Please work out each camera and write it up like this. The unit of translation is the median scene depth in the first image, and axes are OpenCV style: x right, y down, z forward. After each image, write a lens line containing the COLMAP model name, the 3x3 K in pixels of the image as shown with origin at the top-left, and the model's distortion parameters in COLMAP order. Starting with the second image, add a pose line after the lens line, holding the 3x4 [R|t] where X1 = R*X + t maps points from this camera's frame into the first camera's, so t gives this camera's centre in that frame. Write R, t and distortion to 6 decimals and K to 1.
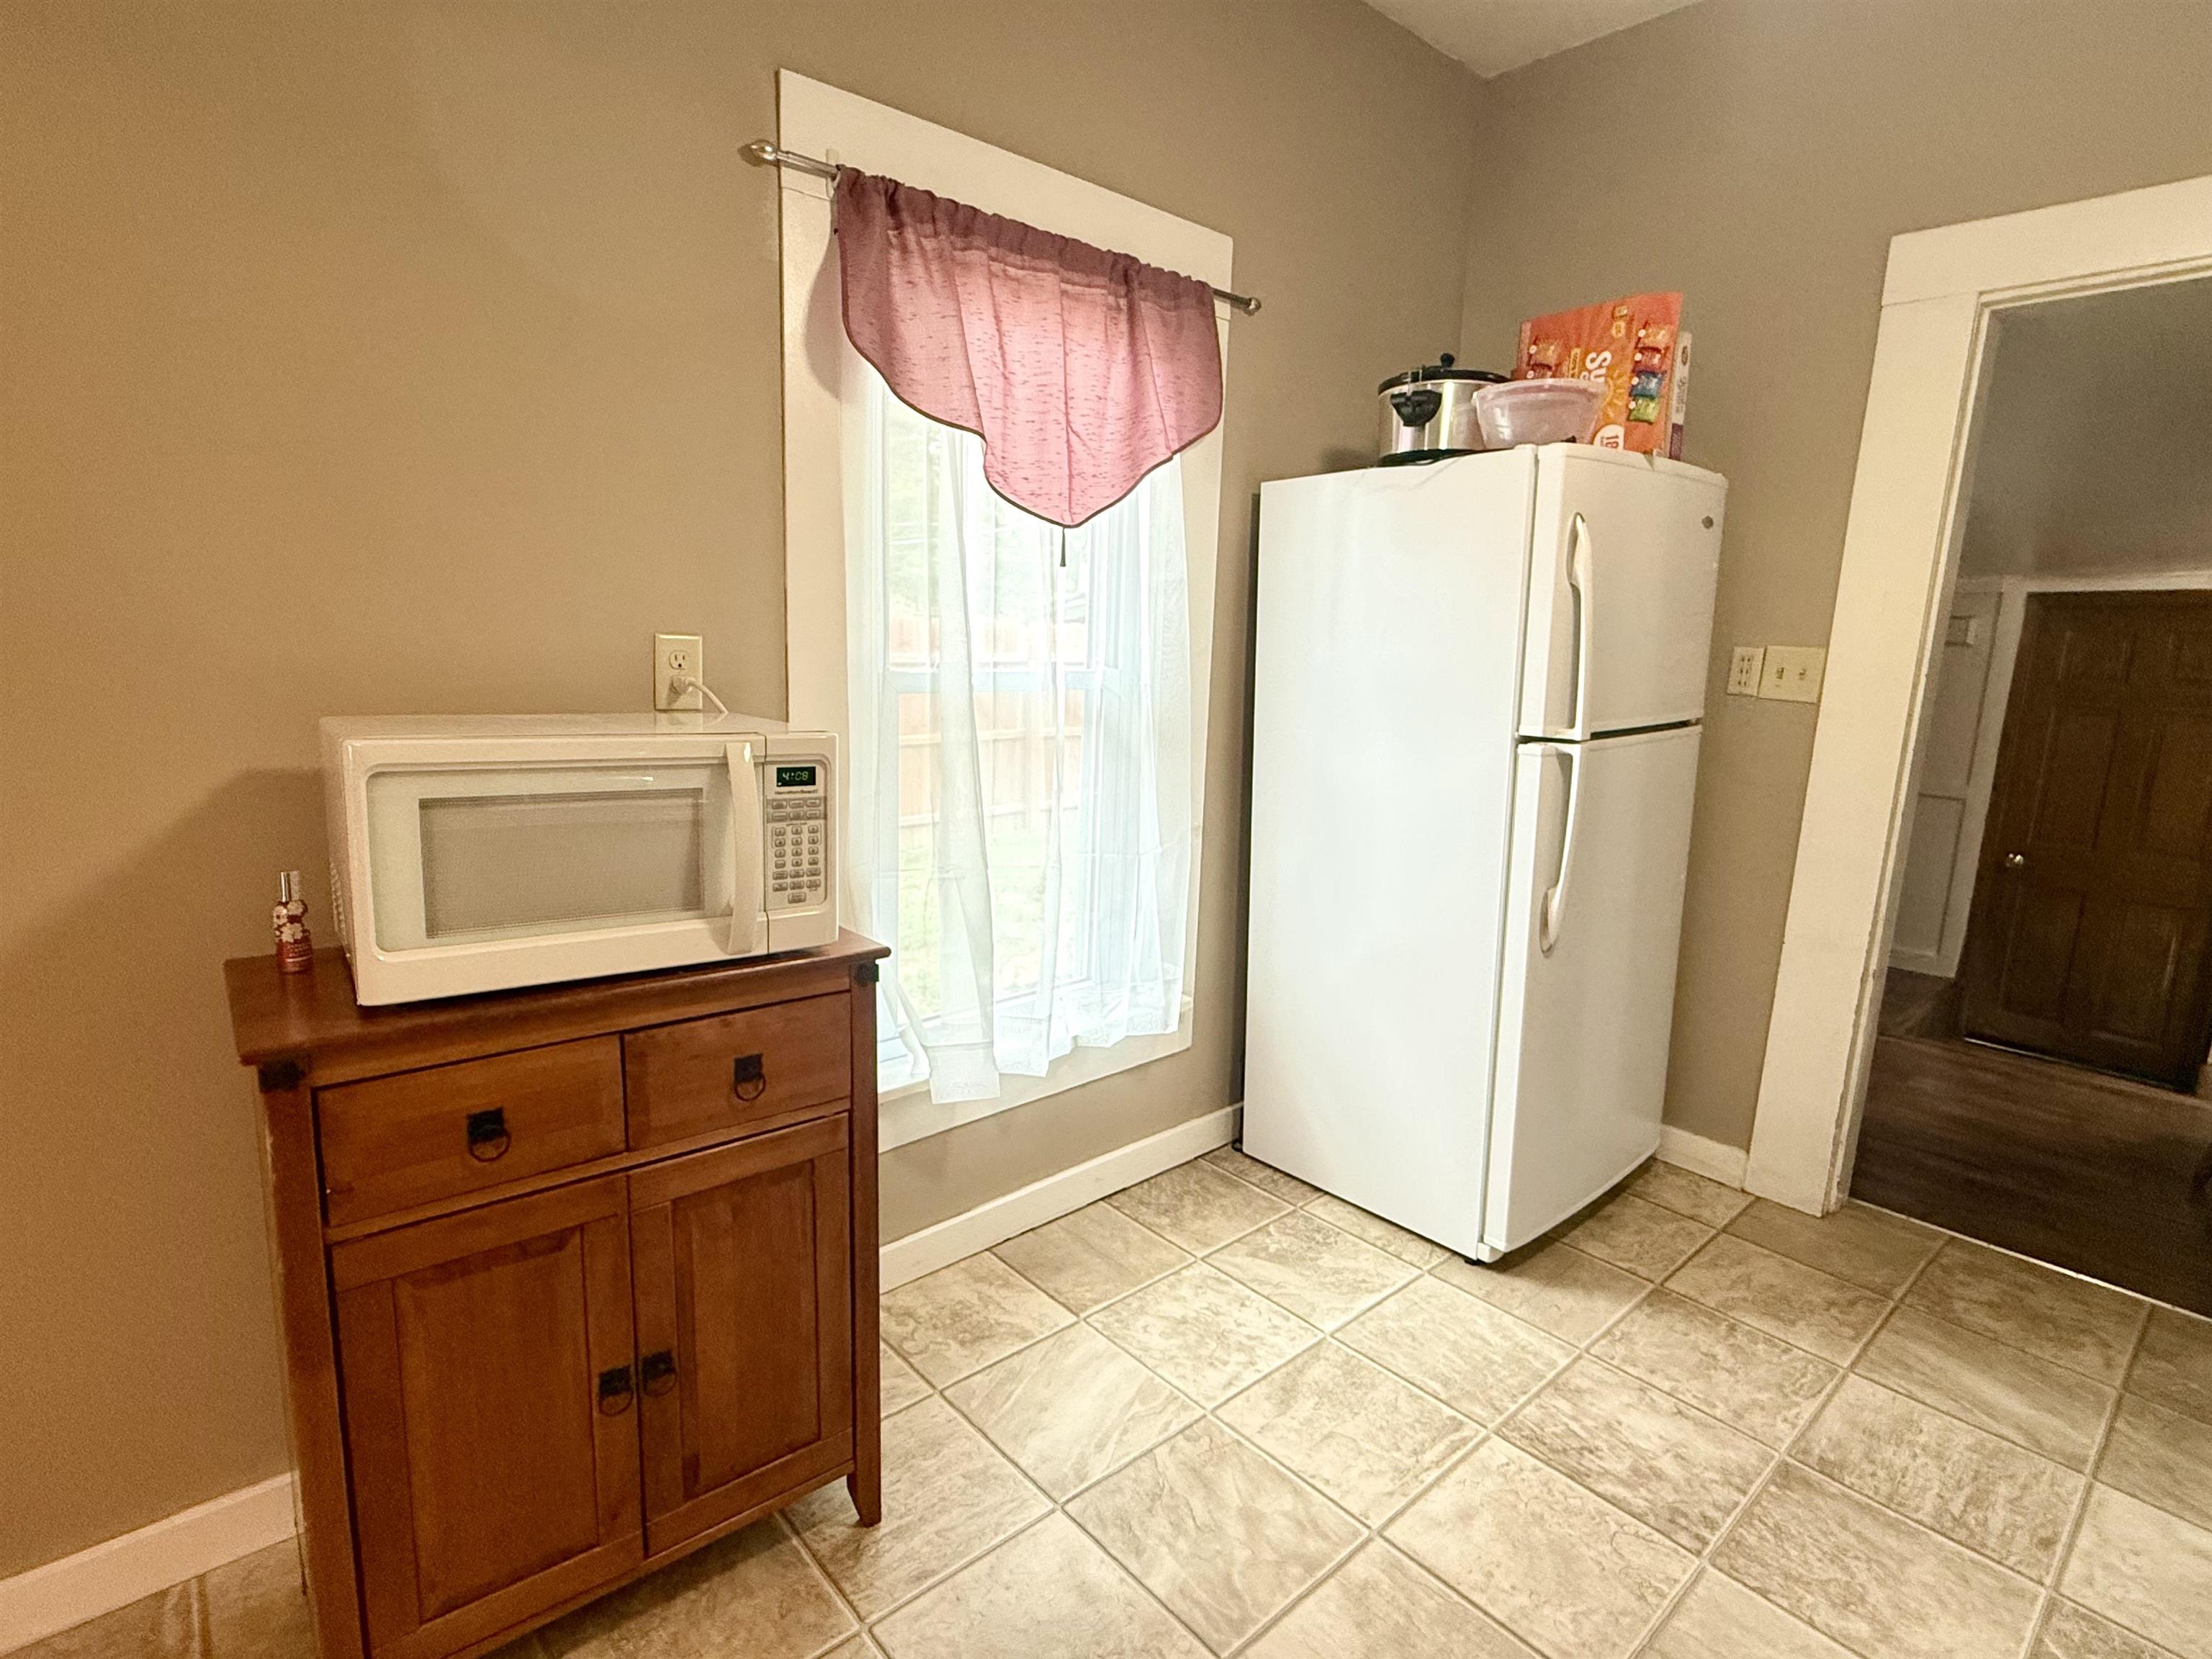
lens RADIAL K [[1091.4, 0, 1093.2], [0, 1091.4, 820.4], [0, 0, 1]] dist [-0.000047, -0.000139]
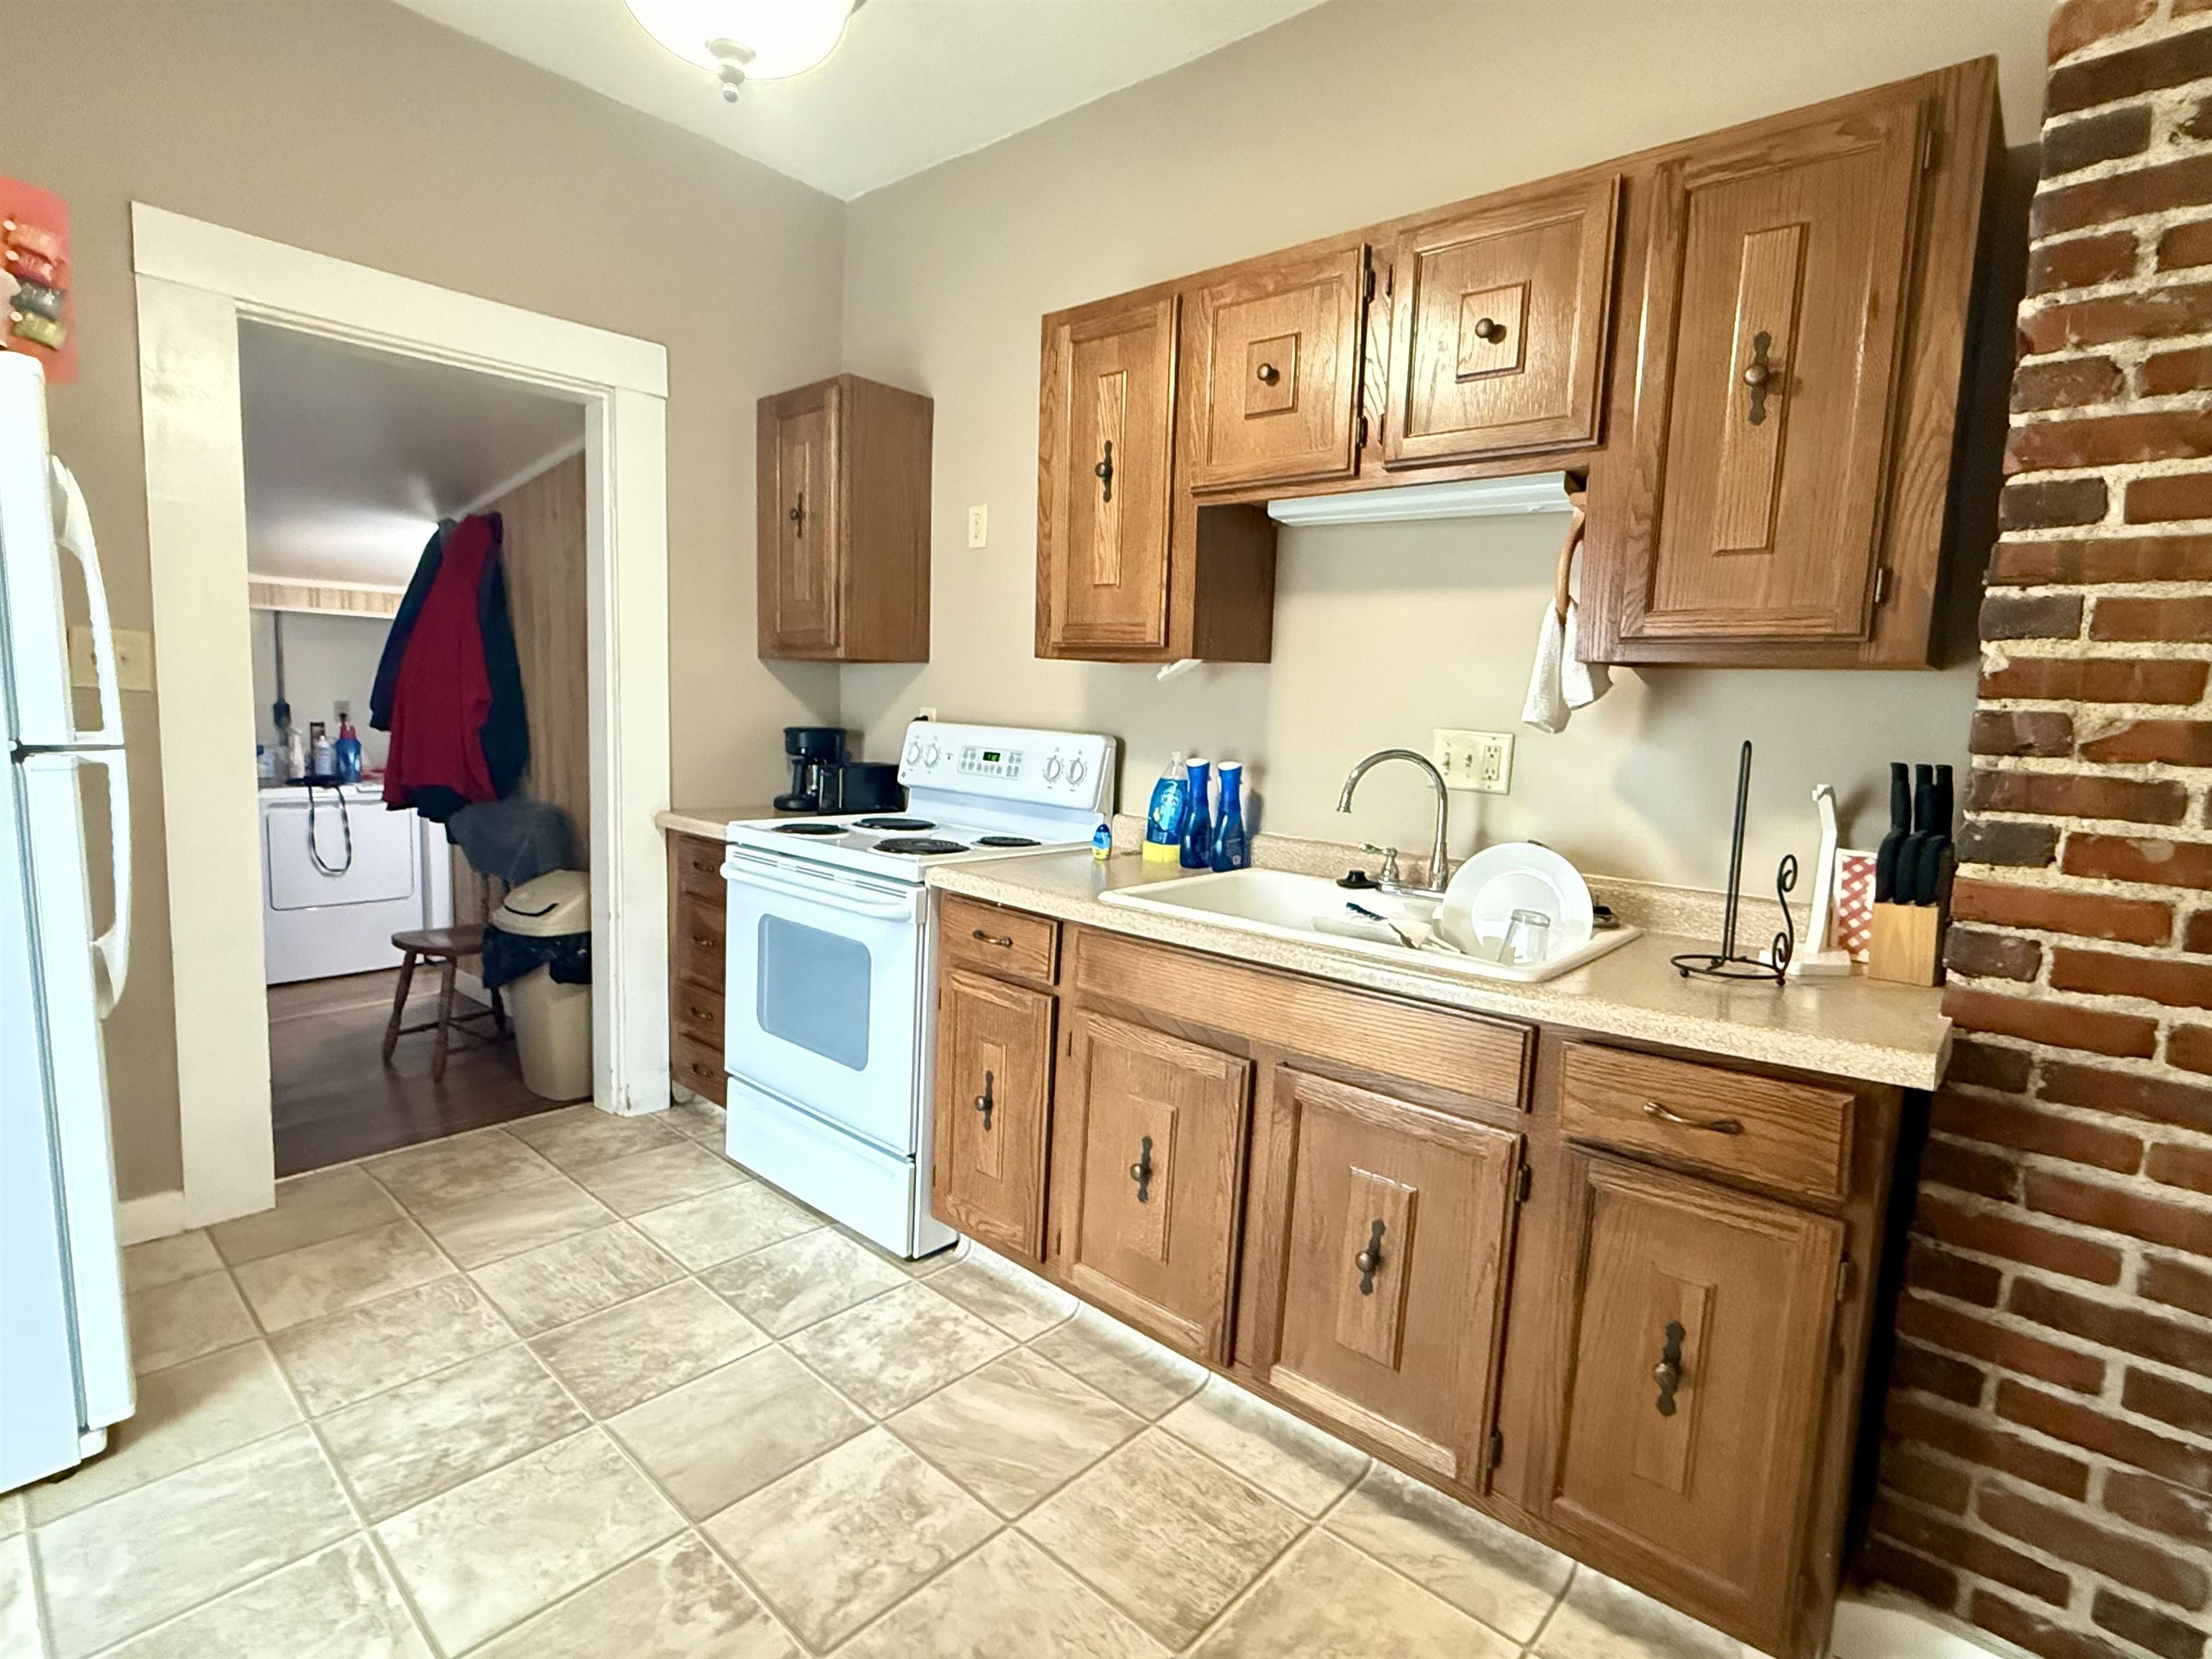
lens RADIAL K [[1091.4, 0, 1098.3], [0, 1091.4, 828.8], [0, 0, 1]] dist [-0.000047, -0.000139]
pose [[-0.107453, -0.153822, 0.982239, -0.433382], [0.126333, 0.977838, 0.166953, -0.058103], [-0.986151, 0.142029, -0.085639, 0.375509]]
